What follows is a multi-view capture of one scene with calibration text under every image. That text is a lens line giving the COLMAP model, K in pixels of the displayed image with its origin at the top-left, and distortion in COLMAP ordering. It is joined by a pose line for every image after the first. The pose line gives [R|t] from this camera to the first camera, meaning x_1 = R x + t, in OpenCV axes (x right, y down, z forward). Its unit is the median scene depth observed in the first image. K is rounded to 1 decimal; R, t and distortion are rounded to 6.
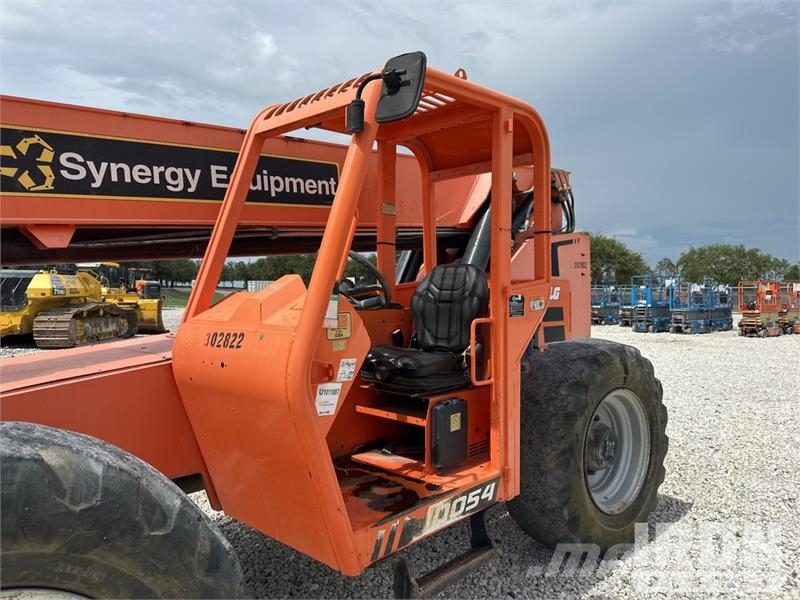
lens RADIAL K [[566.2, 0, 395.3], [0, 566.2, 290.2], [0, 0, 1]] dist [0.047149, -0.060916]
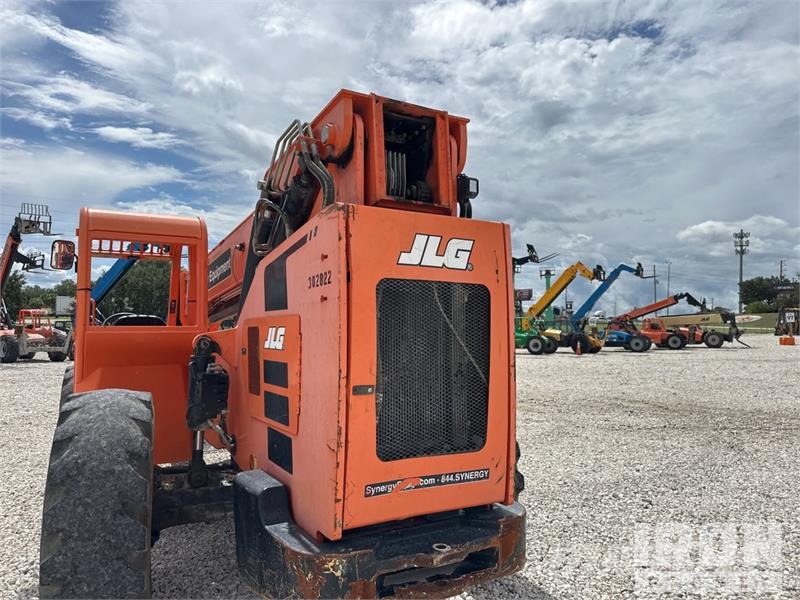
lens RADIAL K [[561.3, 0, 395.8], [0, 561.3, 292.1], [0, 0, 1]] dist [0.078089, -0.084344]
pose [[-0.284190, -0.068847, -0.956293, 1.169438], [0.009874, 0.997155, -0.074724, 0.002688], [0.958717, -0.030679, -0.282702, 1.841519]]
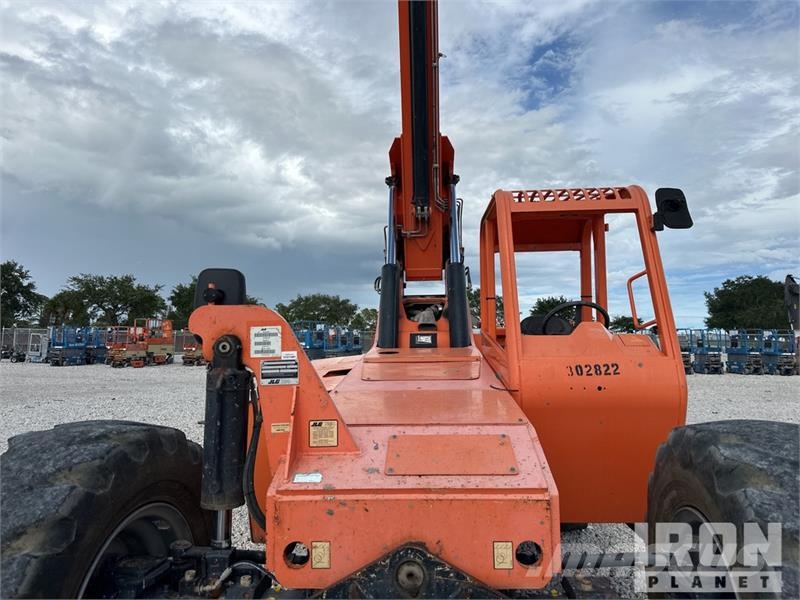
lens RADIAL K [[561.3, 0, 411.4], [0, 561.3, 316.3], [0, 0, 1]] dist [0.078089, -0.084344]
pose [[0.756325, 0.023684, 0.653767, -0.954151], [-0.004688, 0.999515, -0.030786, 0.001866], [-0.654179, 0.020219, 0.756070, 0.161988]]
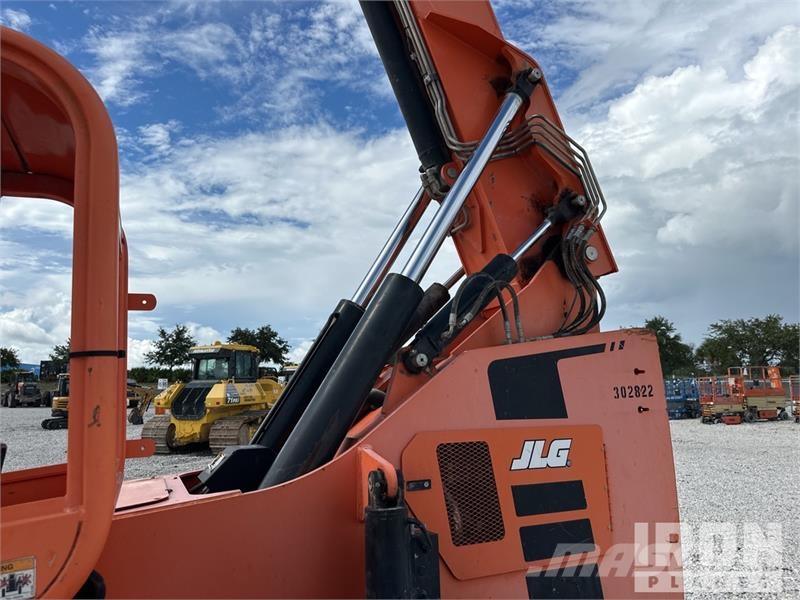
lens RADIAL K [[561.3, 0, 391.9], [0, 561.3, 287.8], [0, 0, 1]] dist [0.078089, -0.084344]
pose [[0.918941, -0.088656, -0.384302, 0.510724], [0.023907, 0.985137, -0.170097, -0.084247], [0.393670, 0.147121, 0.907402, 0.648587]]
